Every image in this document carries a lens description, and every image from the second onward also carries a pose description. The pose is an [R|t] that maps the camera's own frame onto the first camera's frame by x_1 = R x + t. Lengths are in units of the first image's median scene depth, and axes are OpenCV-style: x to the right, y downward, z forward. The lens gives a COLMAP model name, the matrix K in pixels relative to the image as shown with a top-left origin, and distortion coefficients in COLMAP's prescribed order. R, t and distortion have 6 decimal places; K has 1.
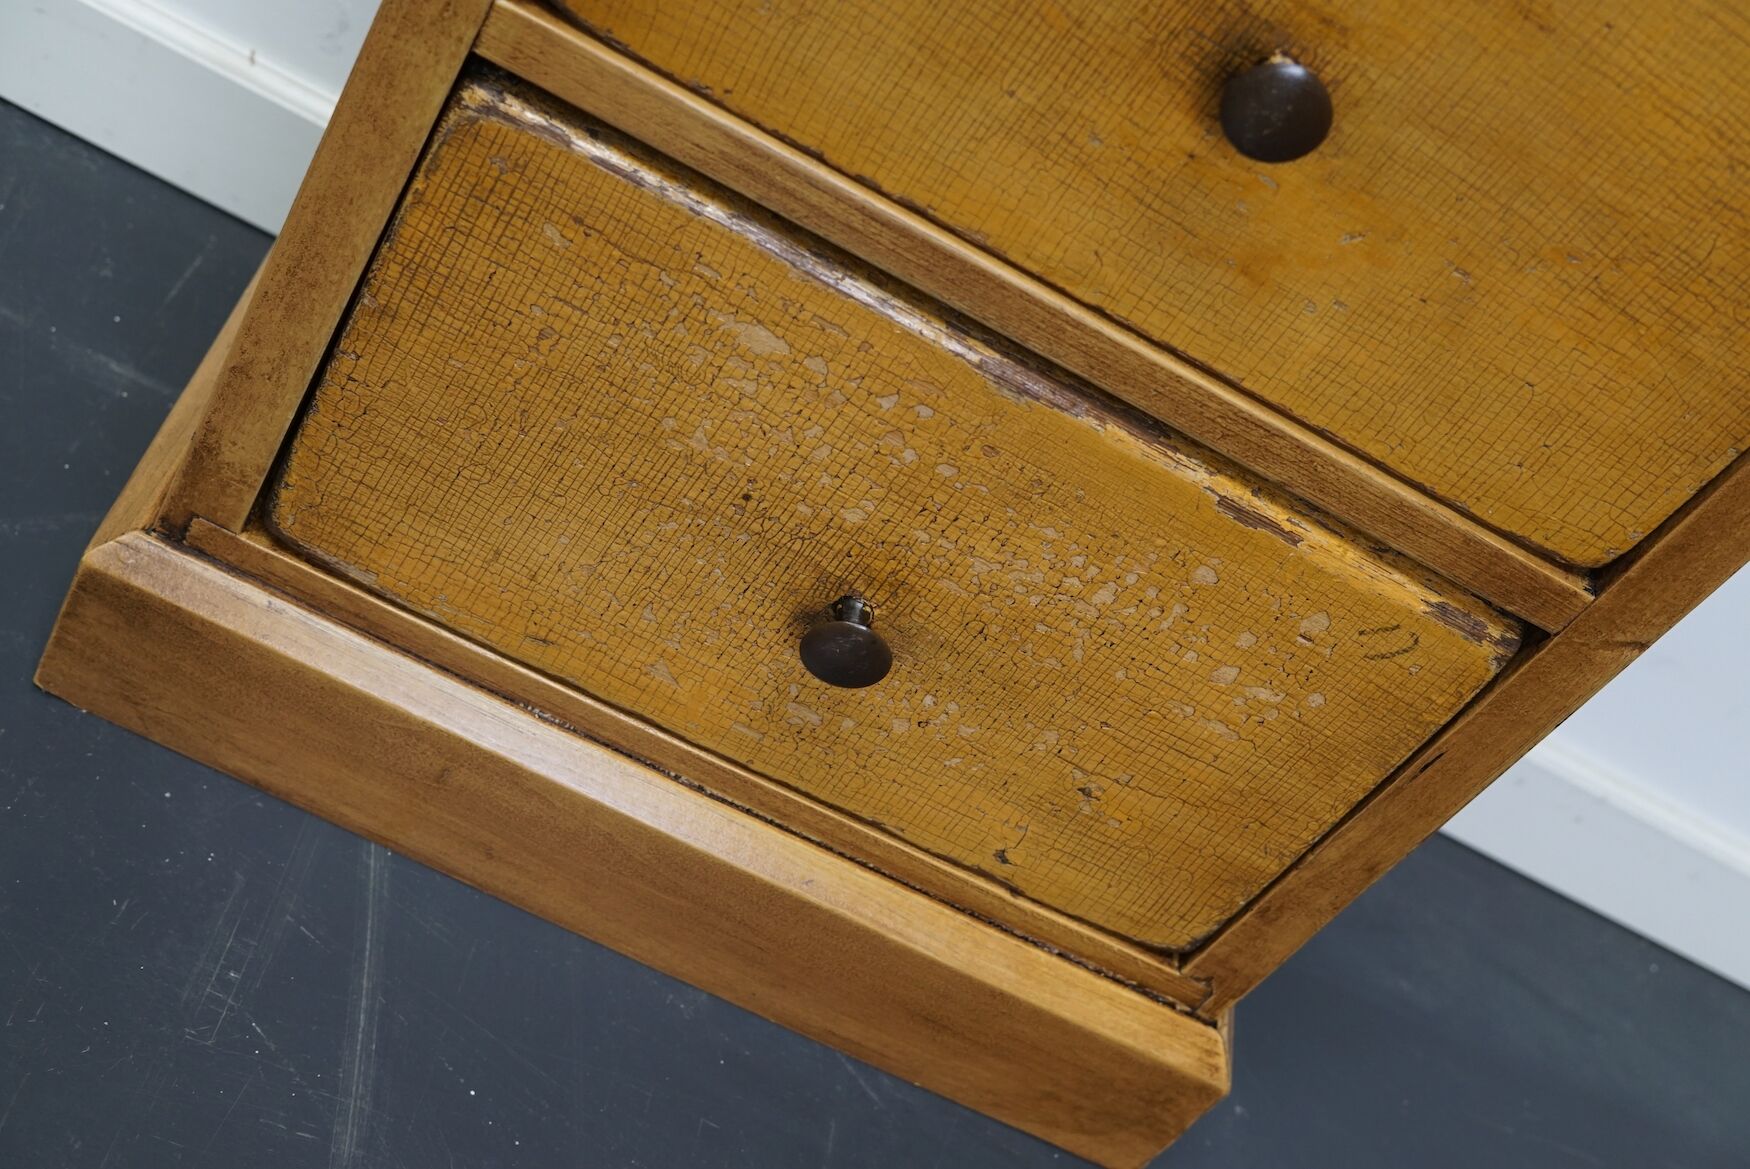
lens RADIAL K [[2268.8, 0, 871.2], [0, 2268.8, 592.0], [0, 0, 1]] dist [-0.152200, 0.322218]
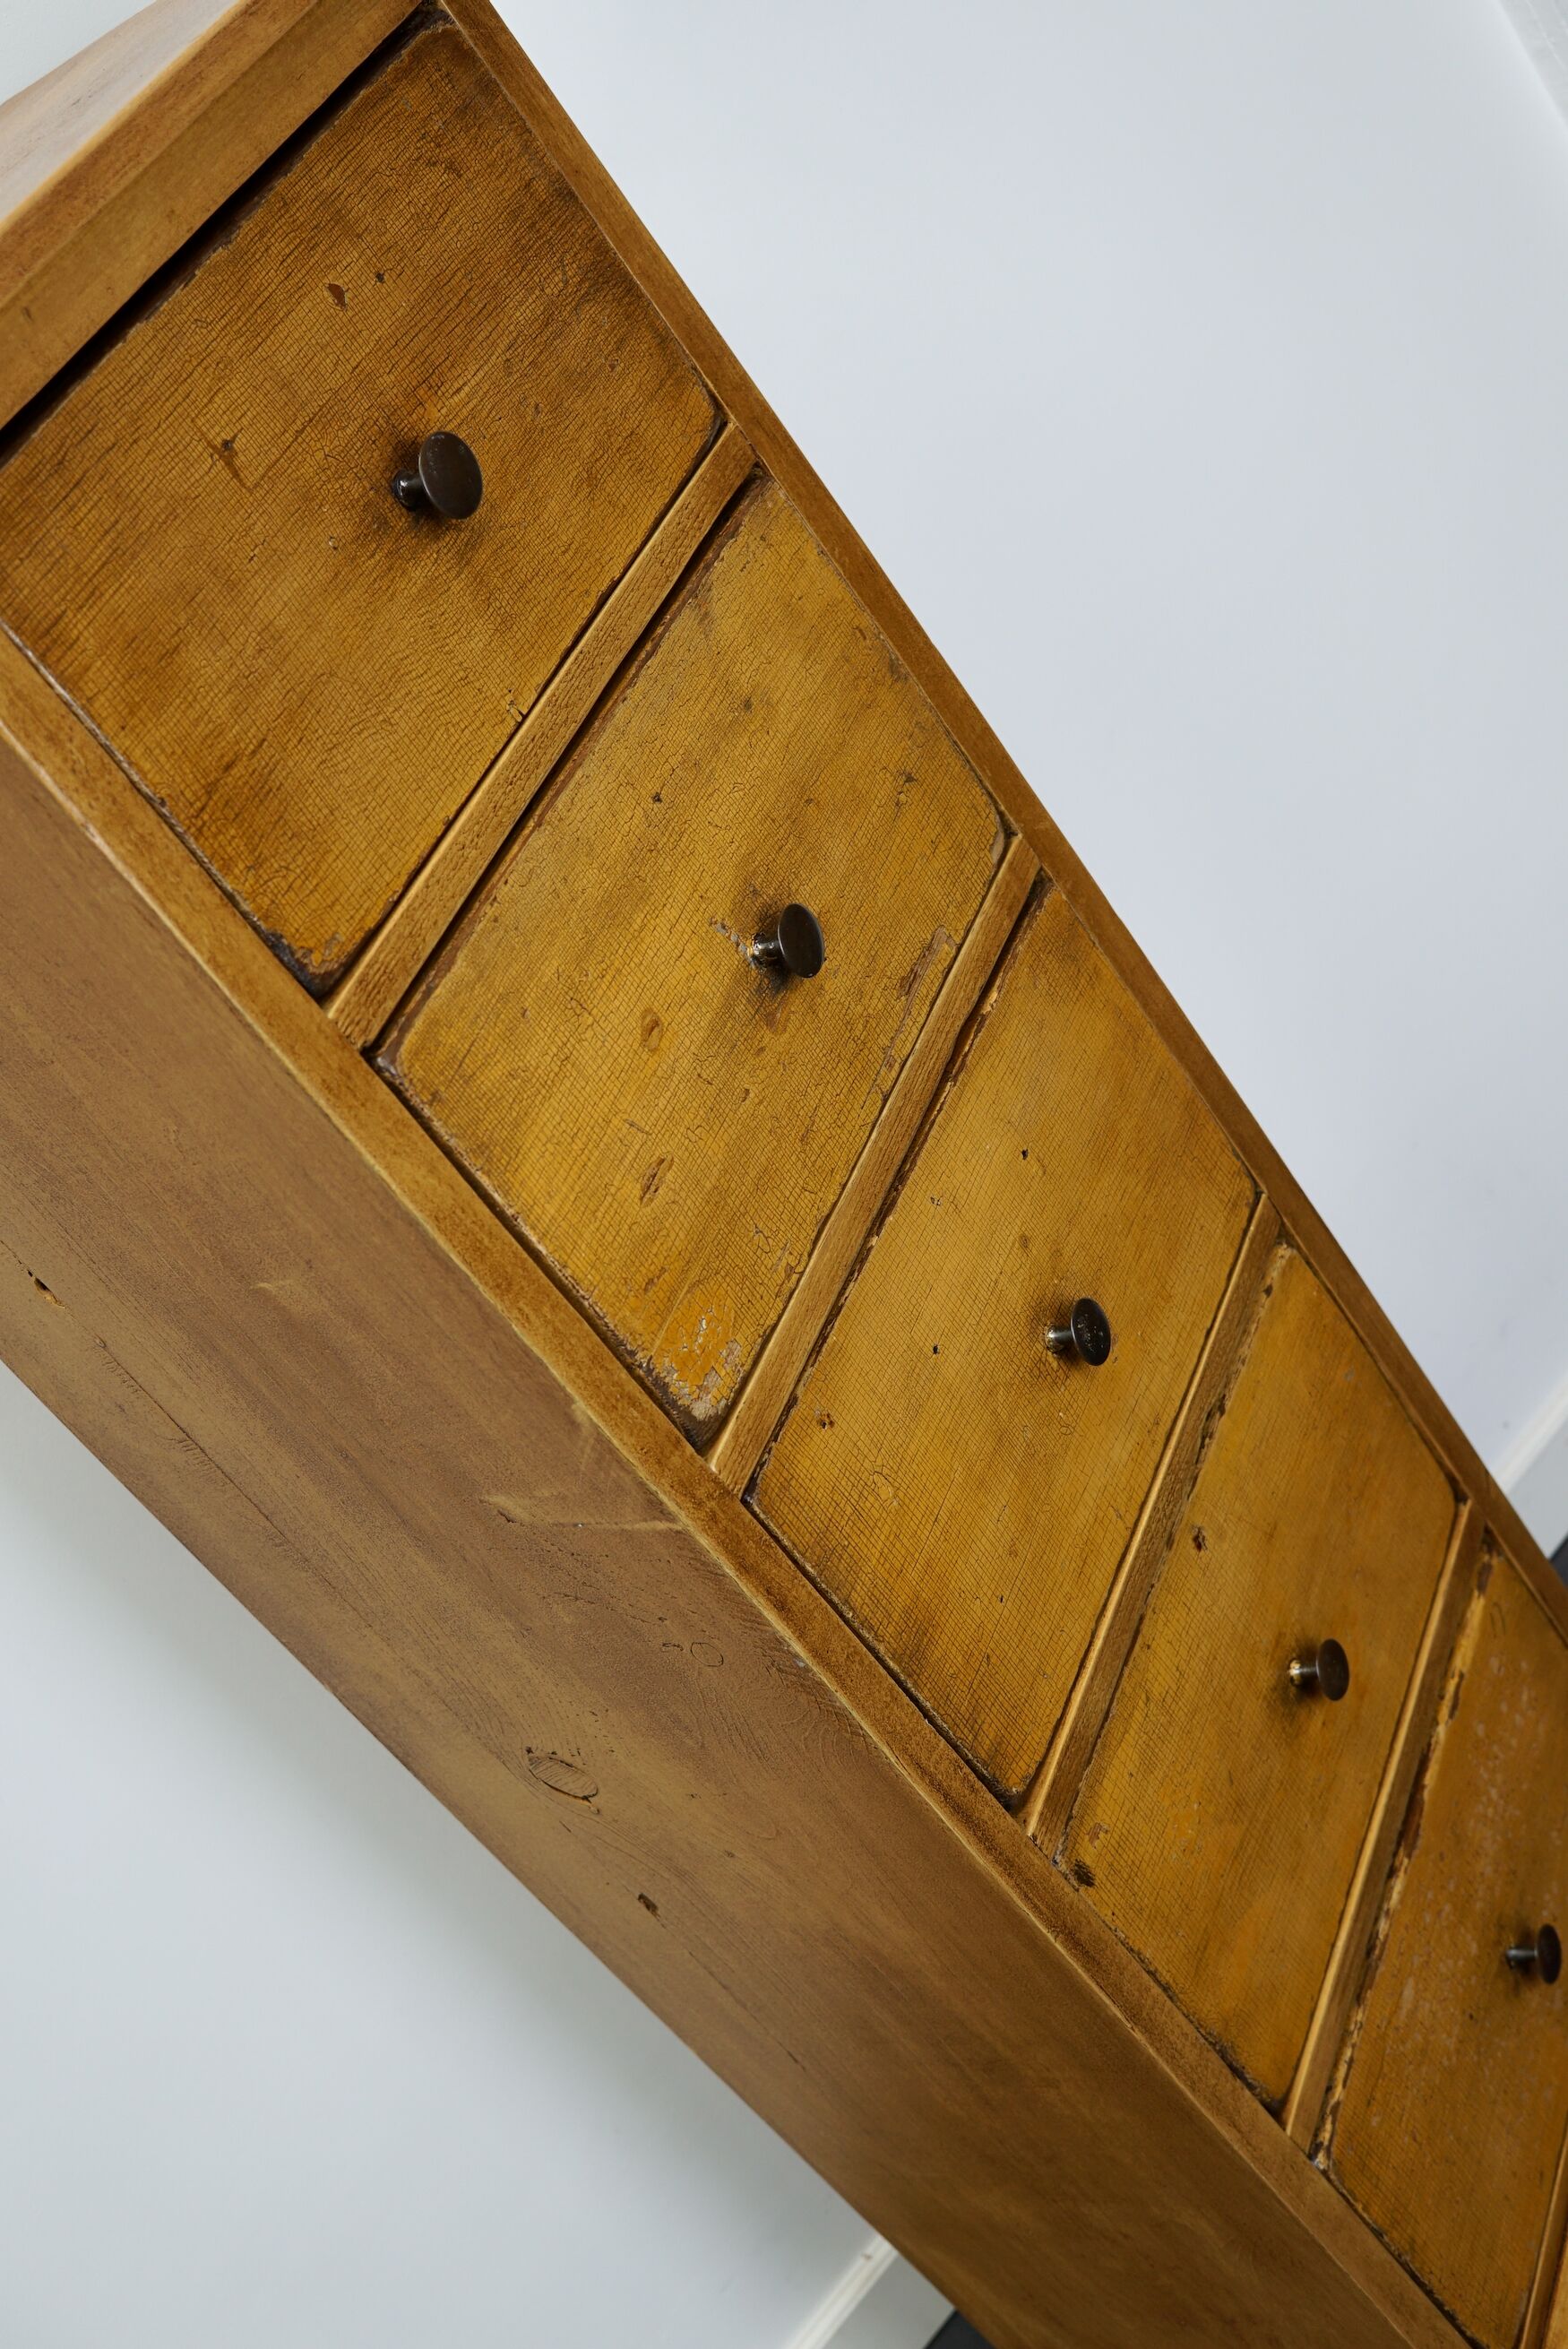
lens RADIAL K [[3045.0, 0, 800.4], [0, 3045.0, 1179.5], [0, 0, 1]] dist [-0.152200, 0.322218]
pose [[-0.055567, -0.911564, 0.407386, -0.357375], [0.989097, 0.005477, 0.147165, -0.834541], [-0.136382, 0.411121, 0.901321, -1.084455]]
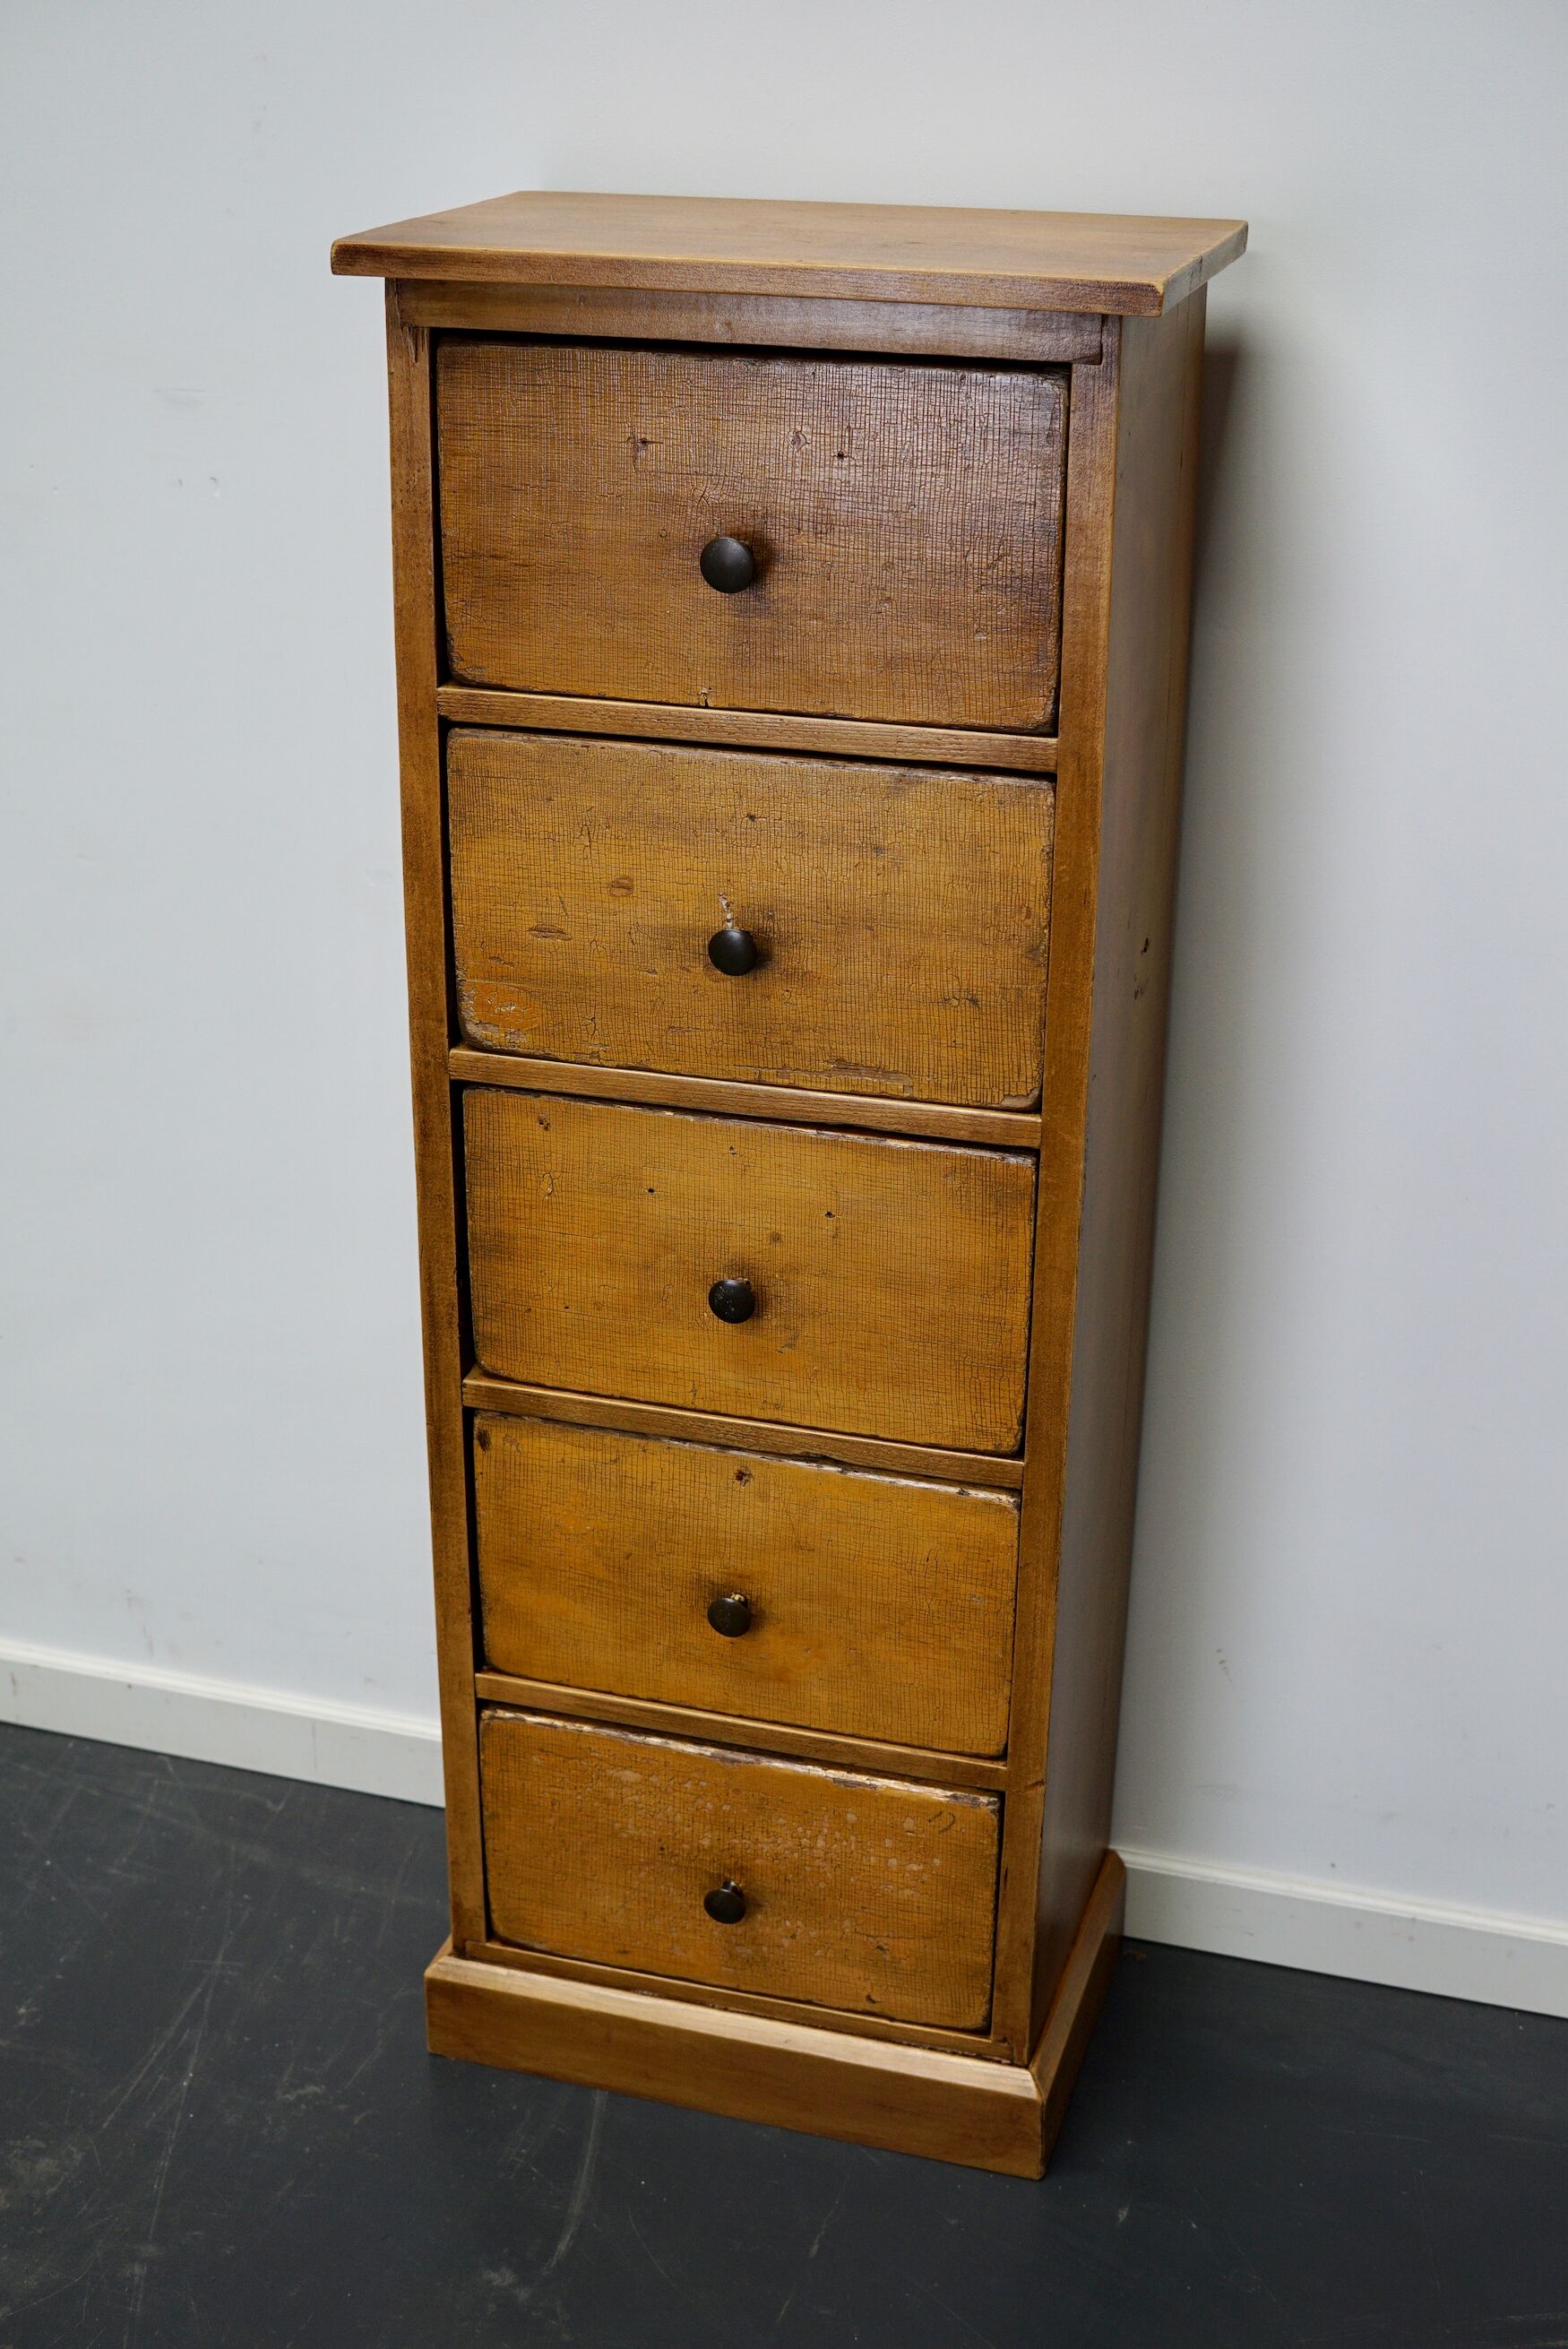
lens RADIAL K [[3007.5, 0, 777.1], [0, 3007.5, 1144.5], [0, 0, 1]] dist [-0.150712, 0.331526]
pose [[0.874005, -0.382790, -0.299312, 1.203733], [0.225945, 0.865481, -0.447092, 0.705996], [0.430191, 0.323132, 0.842924, -1.661241]]
